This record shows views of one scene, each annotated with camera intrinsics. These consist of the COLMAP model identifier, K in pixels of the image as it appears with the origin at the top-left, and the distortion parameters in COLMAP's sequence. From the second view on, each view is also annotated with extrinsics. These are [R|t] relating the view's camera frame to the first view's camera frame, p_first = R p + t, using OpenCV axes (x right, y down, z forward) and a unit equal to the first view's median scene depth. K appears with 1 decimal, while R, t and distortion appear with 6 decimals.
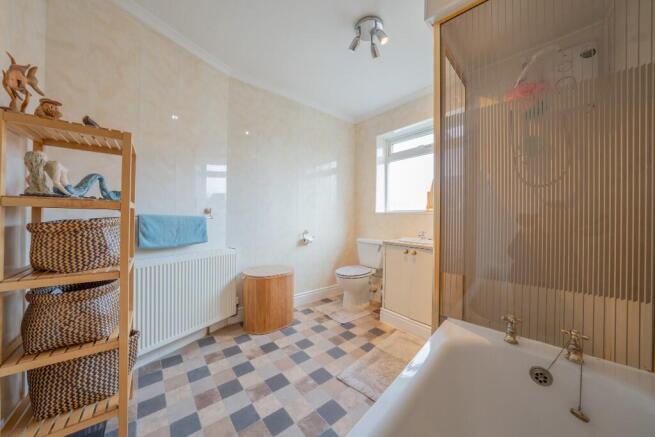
lens RADIAL K [[223.2, 0, 328.8], [0, 223.2, 216.8], [0, 0, 1]] dist [-0.019807, 0.000843]
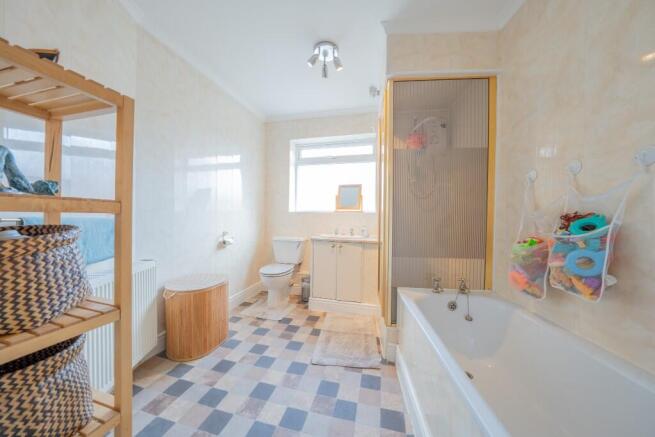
lens RADIAL K [[223.2, 0, 325.7], [0, 223.2, 217.5], [0, 0, 1]] dist [-0.019807, 0.000843]
pose [[0.808516, -0.005992, 0.588443, -0.406855], [-0.005970, 0.999813, 0.018385, -0.019043], [-0.588443, -0.018377, 0.808329, 0.055064]]
